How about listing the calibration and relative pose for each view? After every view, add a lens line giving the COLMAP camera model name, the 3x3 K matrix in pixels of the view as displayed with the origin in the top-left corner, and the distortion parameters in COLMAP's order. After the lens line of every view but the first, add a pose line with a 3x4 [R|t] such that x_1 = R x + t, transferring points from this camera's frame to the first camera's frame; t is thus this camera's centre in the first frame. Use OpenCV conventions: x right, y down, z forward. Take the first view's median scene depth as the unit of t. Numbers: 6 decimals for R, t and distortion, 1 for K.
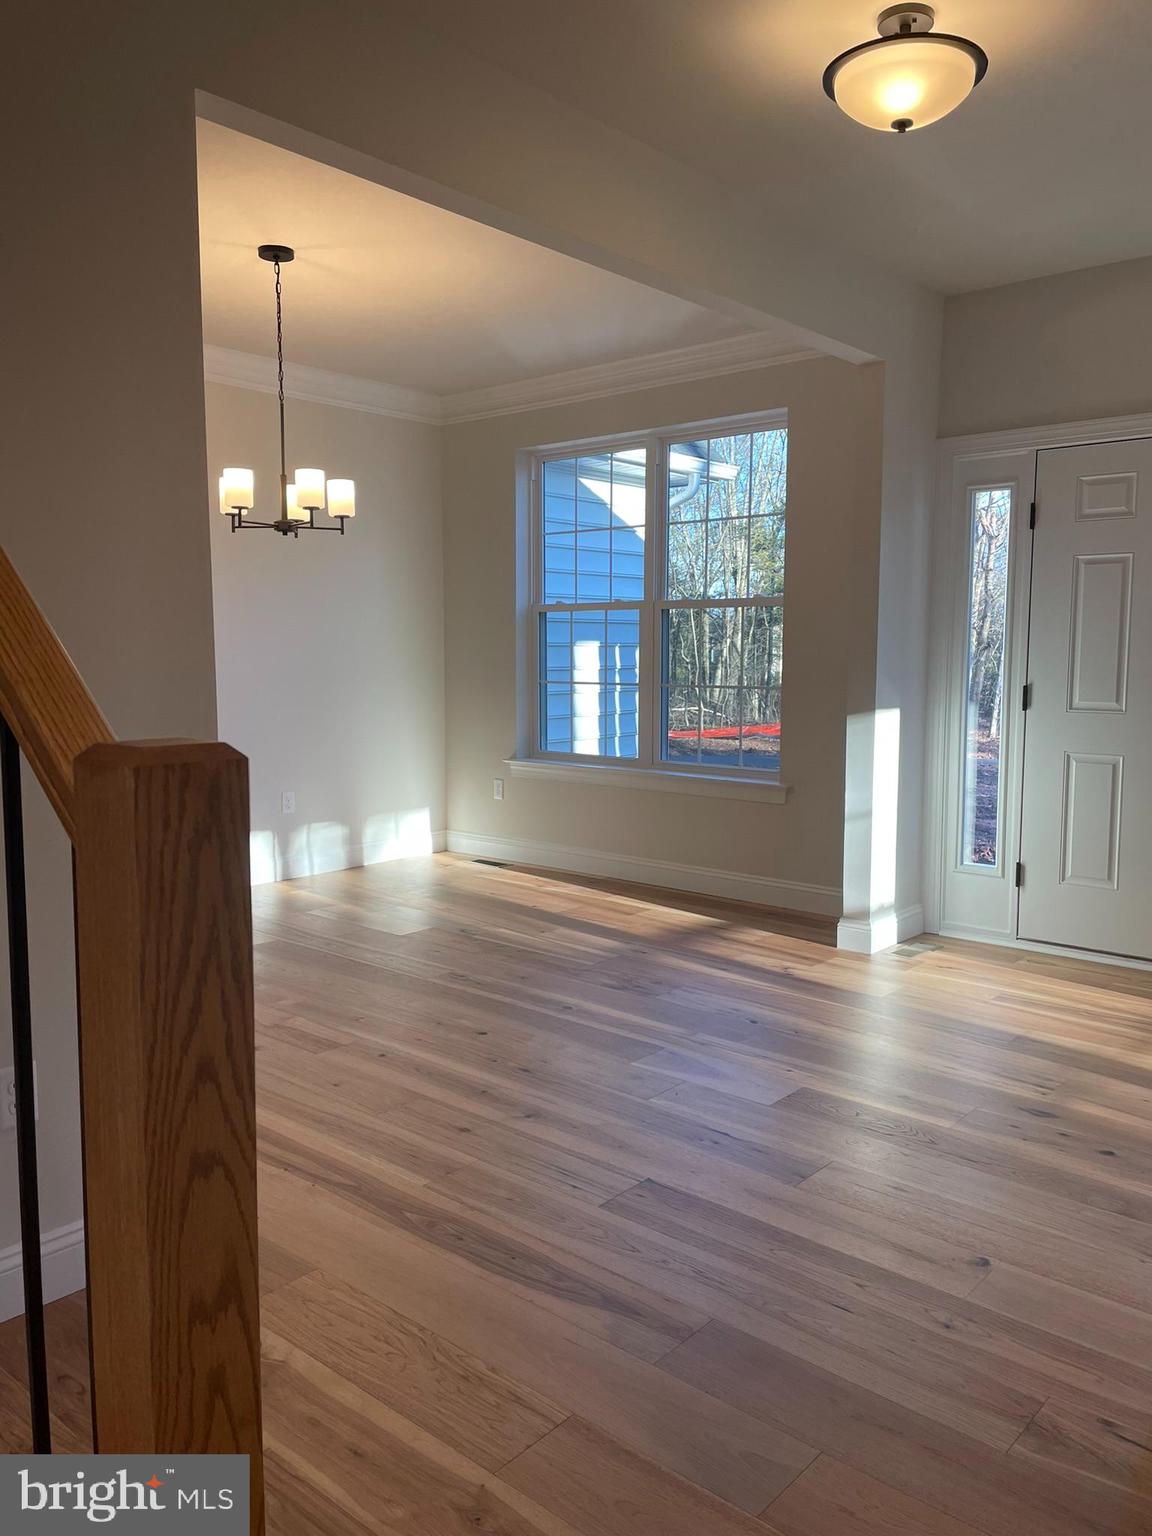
lens RADIAL K [[1166.1, 0, 592.1], [0, 1166.1, 760.5], [0, 0, 1]] dist [0.024023, -0.018187]
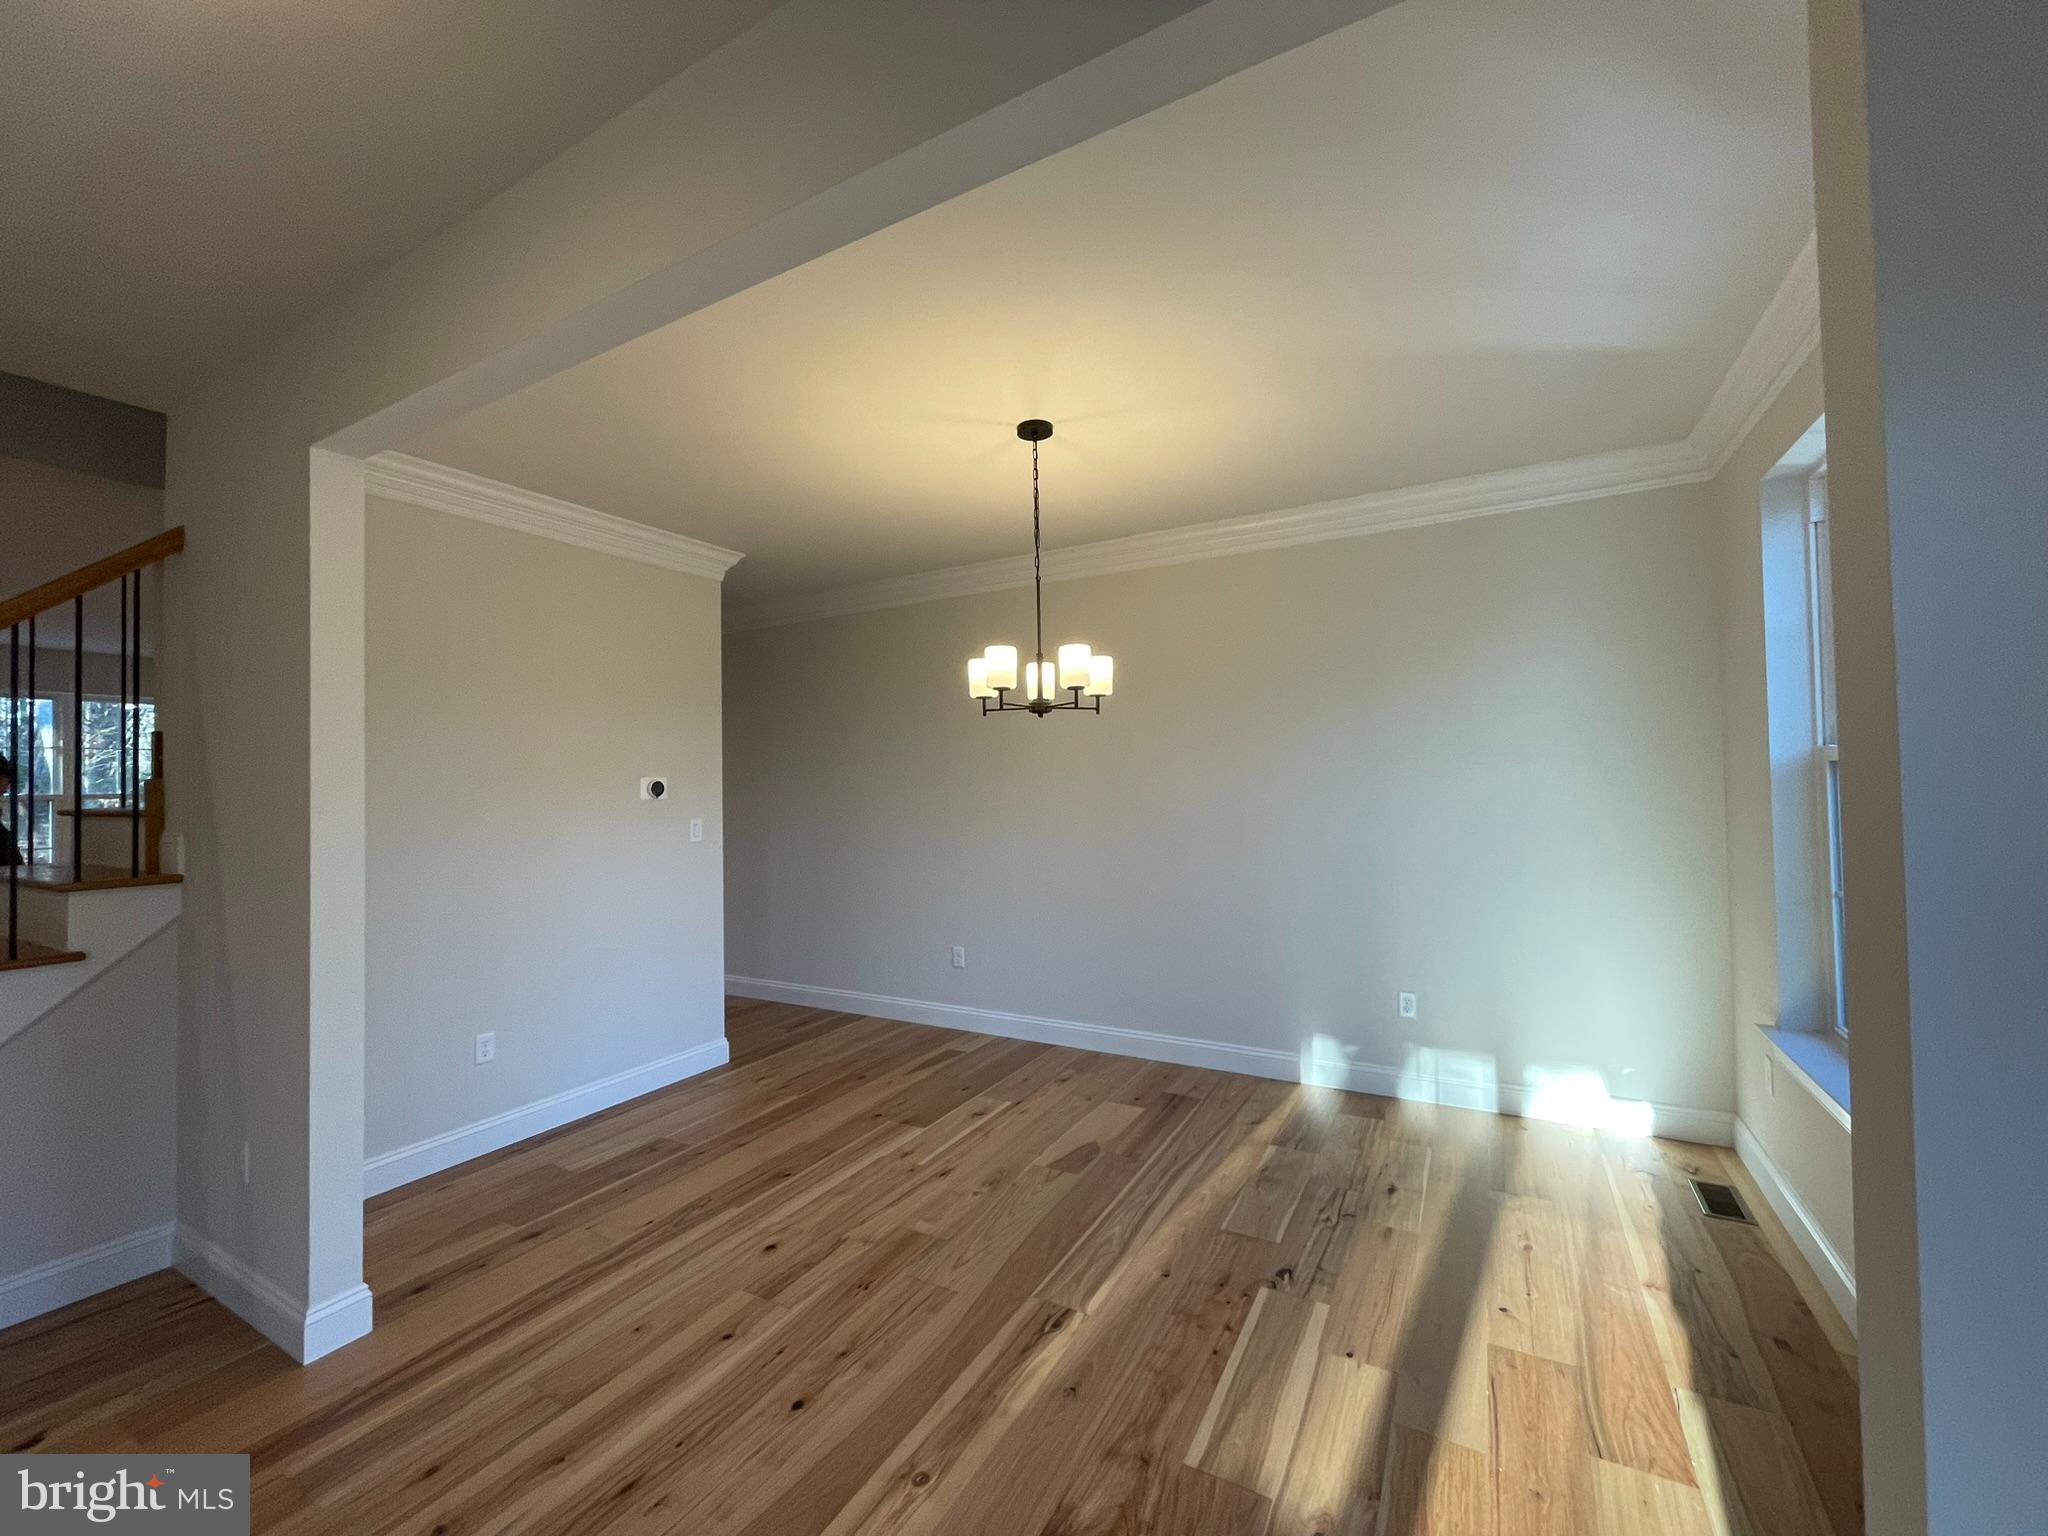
lens RADIAL K [[827.1, 0, 1014.1], [0, 827.1, 749.4], [0, 0, 1]] dist [-0.008268, 0.001739]
pose [[0.196151, -0.034918, -0.979952, 0.823027], [-0.079666, 0.995495, -0.051418, -0.284659], [0.977332, 0.088154, 0.192486, 1.850496]]
